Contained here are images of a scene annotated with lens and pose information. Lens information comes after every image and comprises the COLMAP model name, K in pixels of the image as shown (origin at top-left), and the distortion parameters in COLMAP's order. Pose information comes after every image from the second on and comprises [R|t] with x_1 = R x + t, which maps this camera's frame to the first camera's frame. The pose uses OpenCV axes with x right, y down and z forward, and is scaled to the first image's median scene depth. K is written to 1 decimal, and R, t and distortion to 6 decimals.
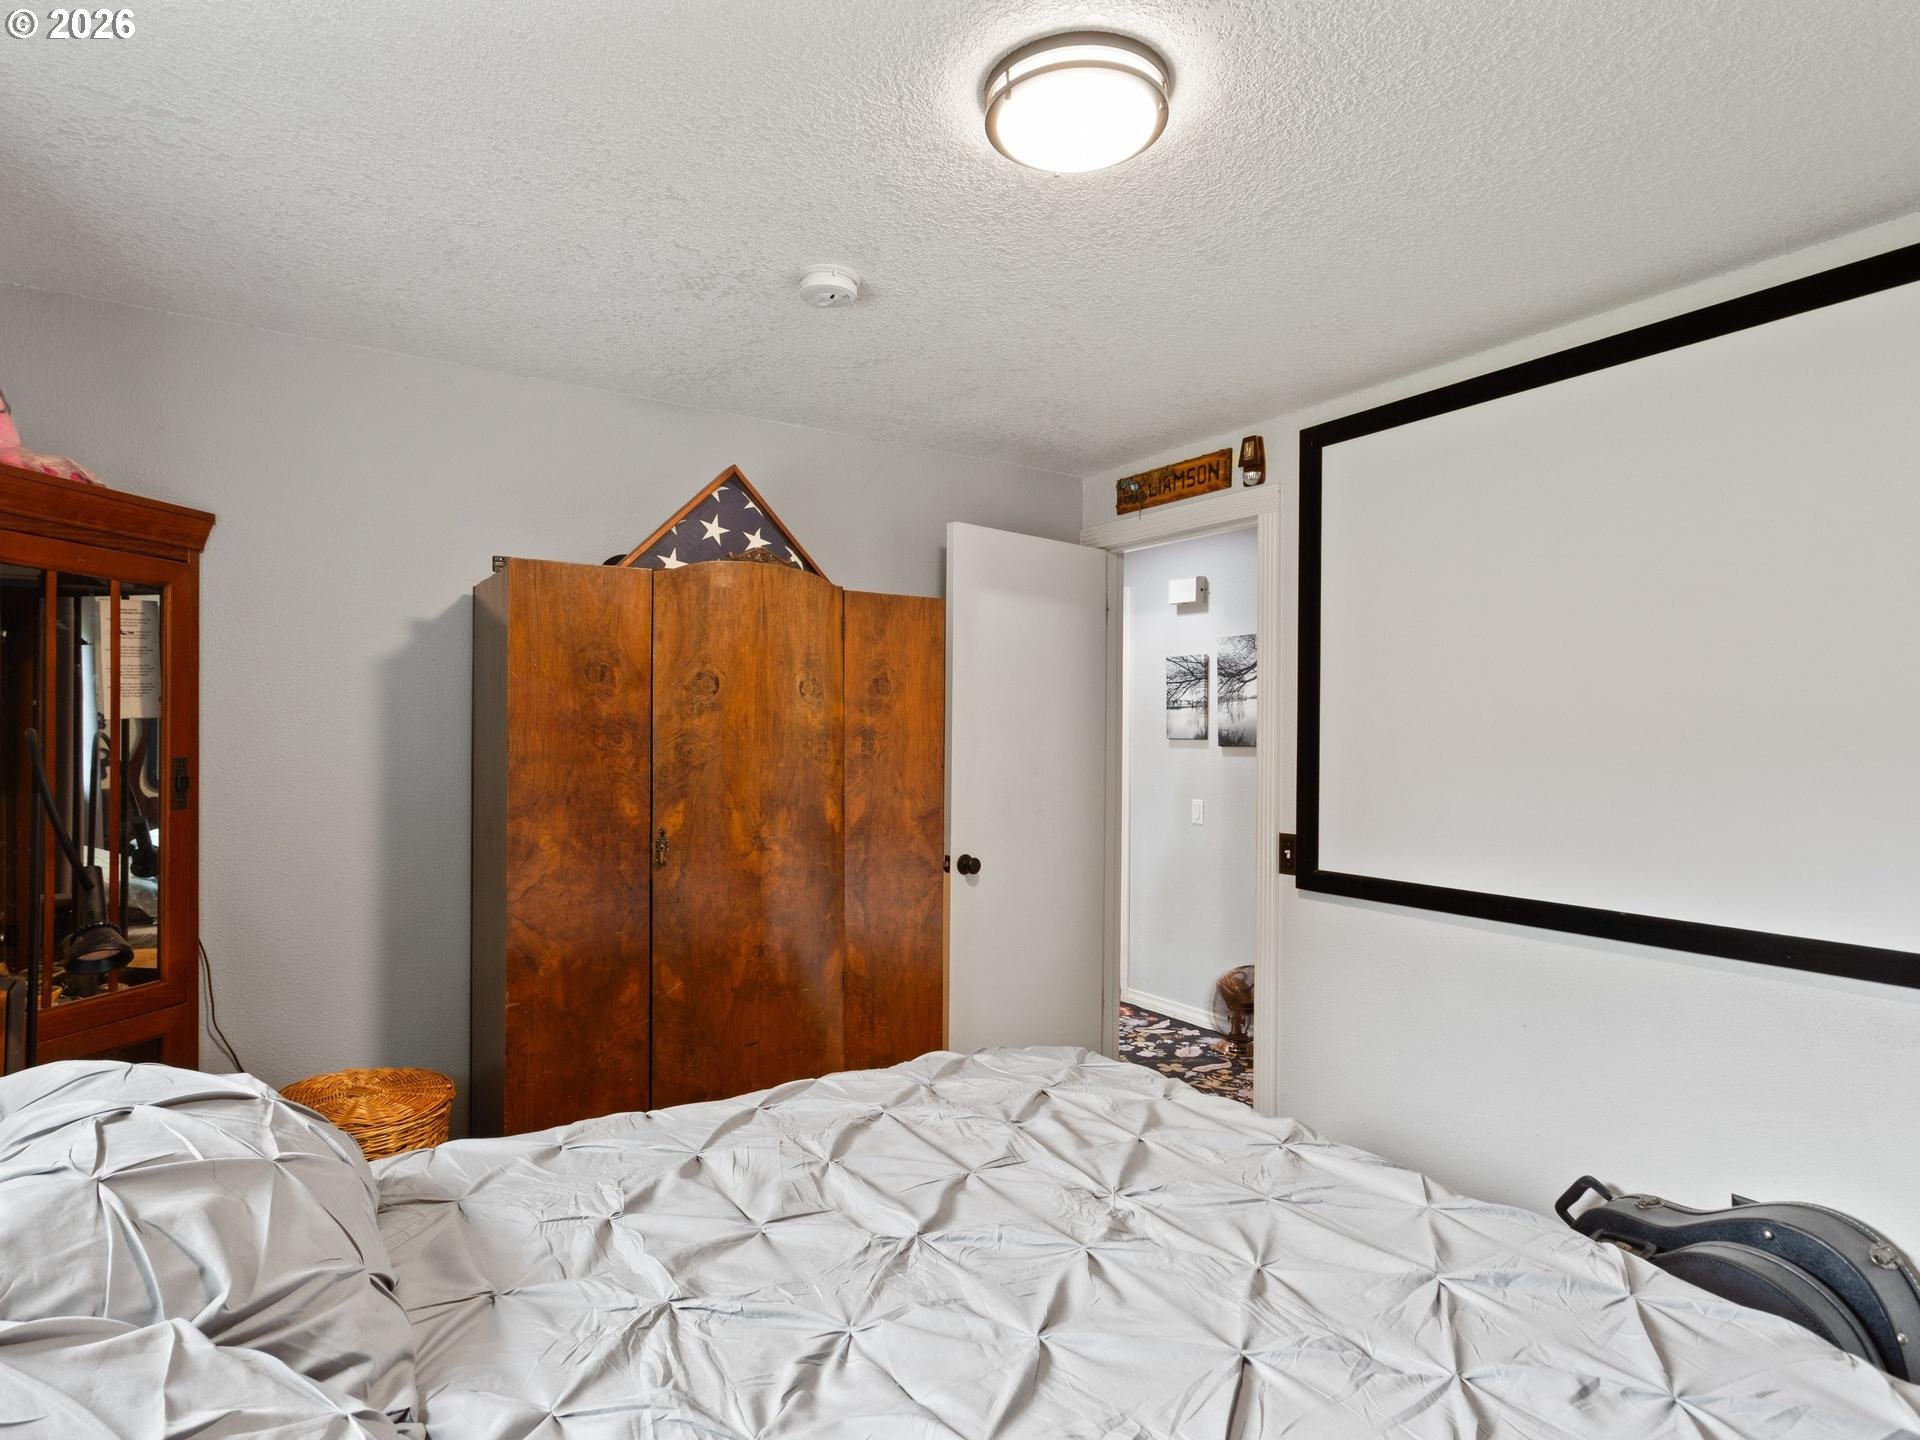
lens RADIAL K [[1045.8, 0, 941.6], [0, 1045.8, 726.8], [0, 0, 1]] dist [0.002042, -0.001047]
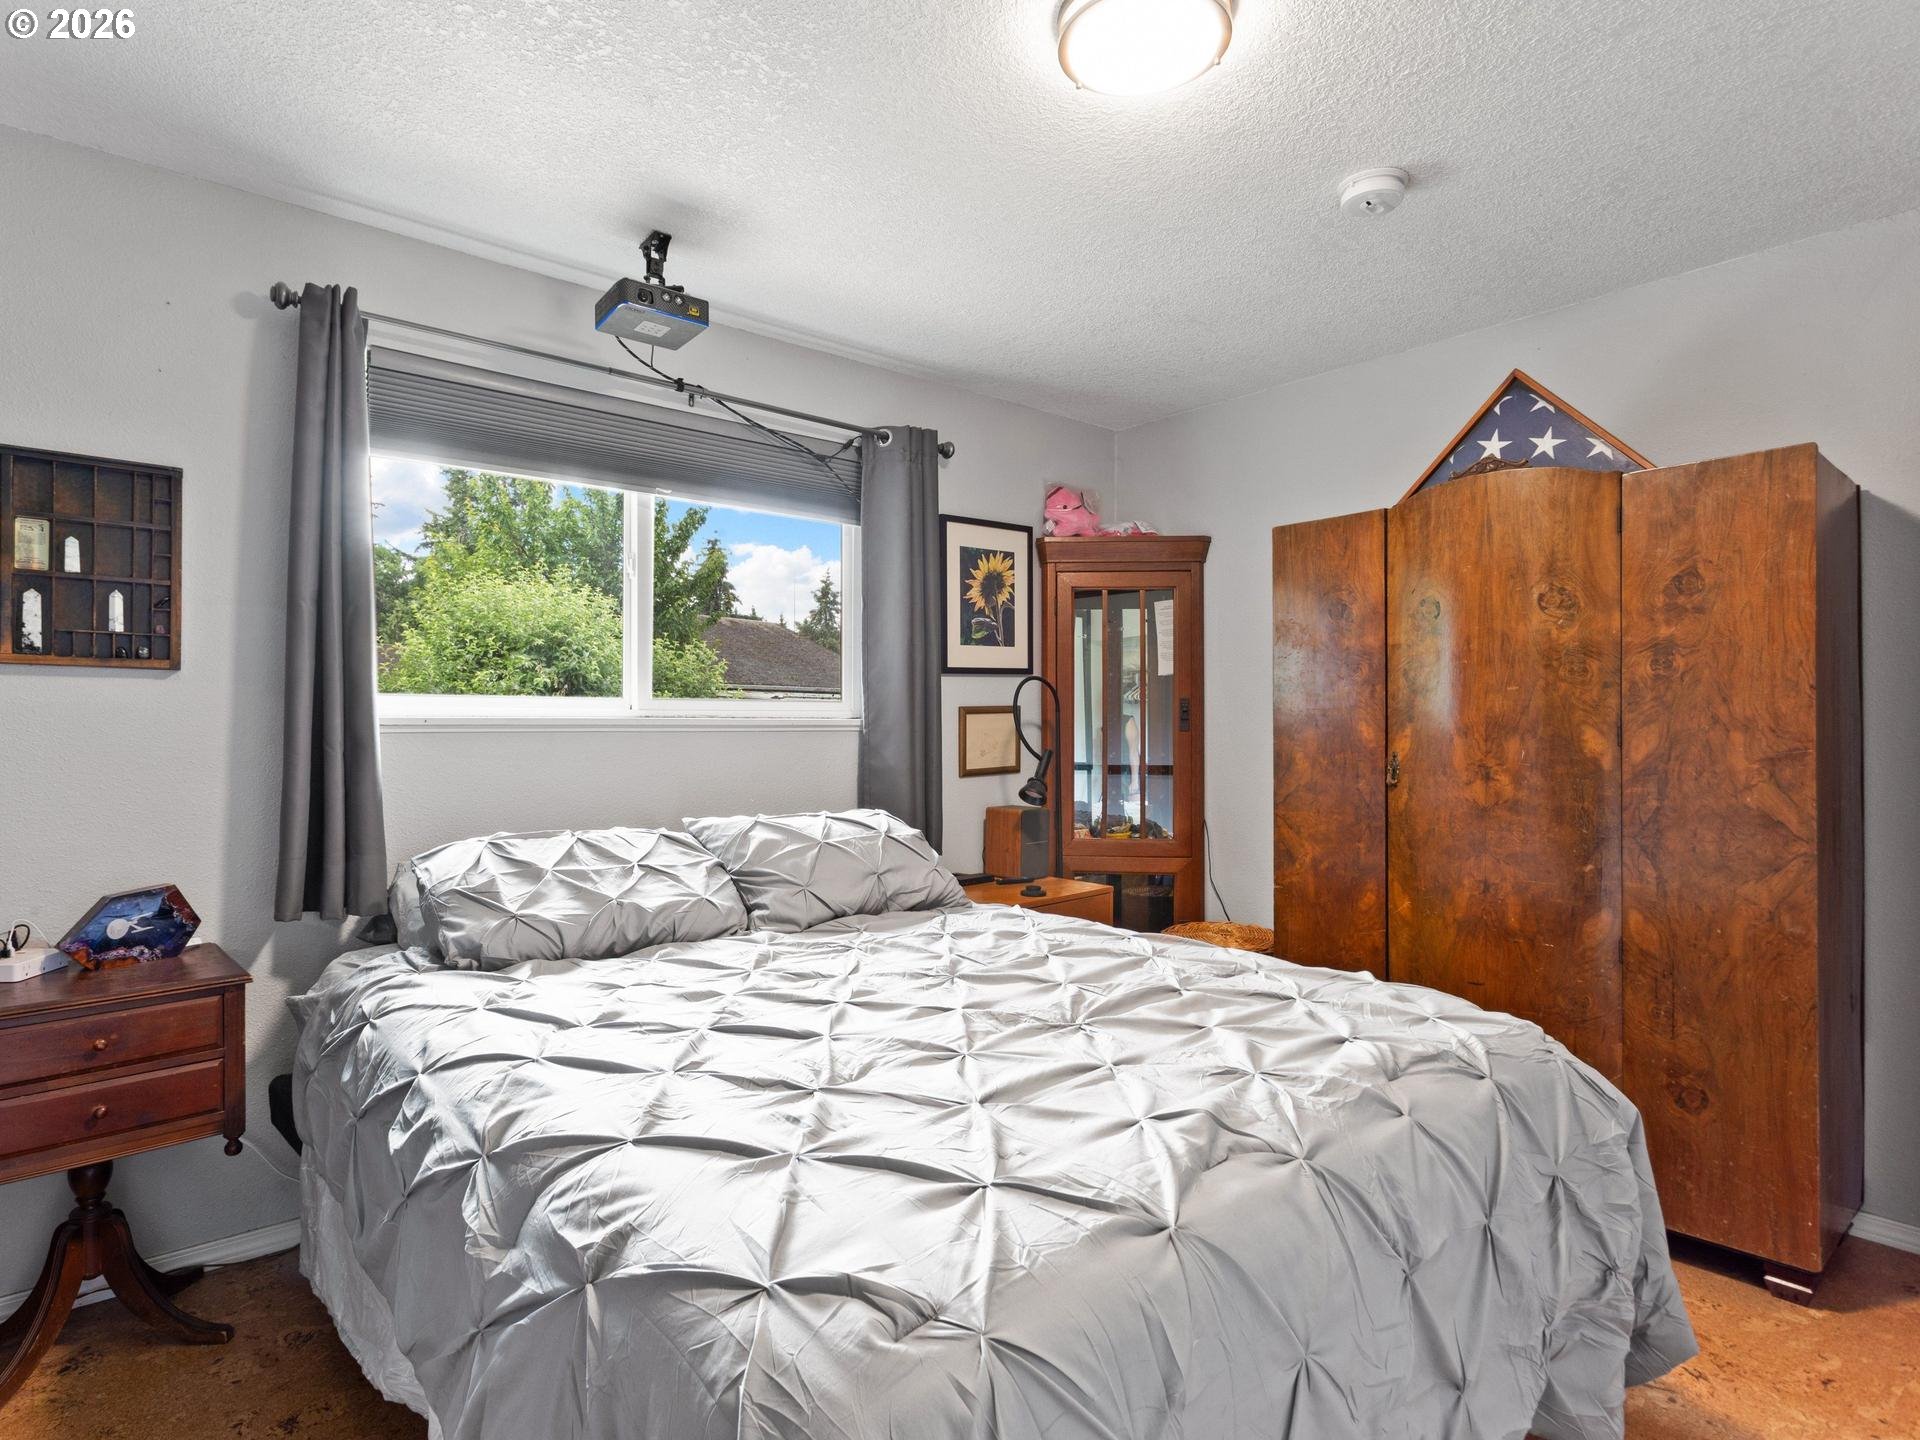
lens RADIAL K [[1045.8, 0, 941.6], [0, 1045.8, 726.8], [0, 0, 1]] dist [0.002042, -0.001047]
pose [[0.134158, -0.008146, -0.990927, 0.676836], [0.010700, 0.999920, -0.006772, 0.069886], [0.990902, -0.009695, 0.134234, 0.384324]]
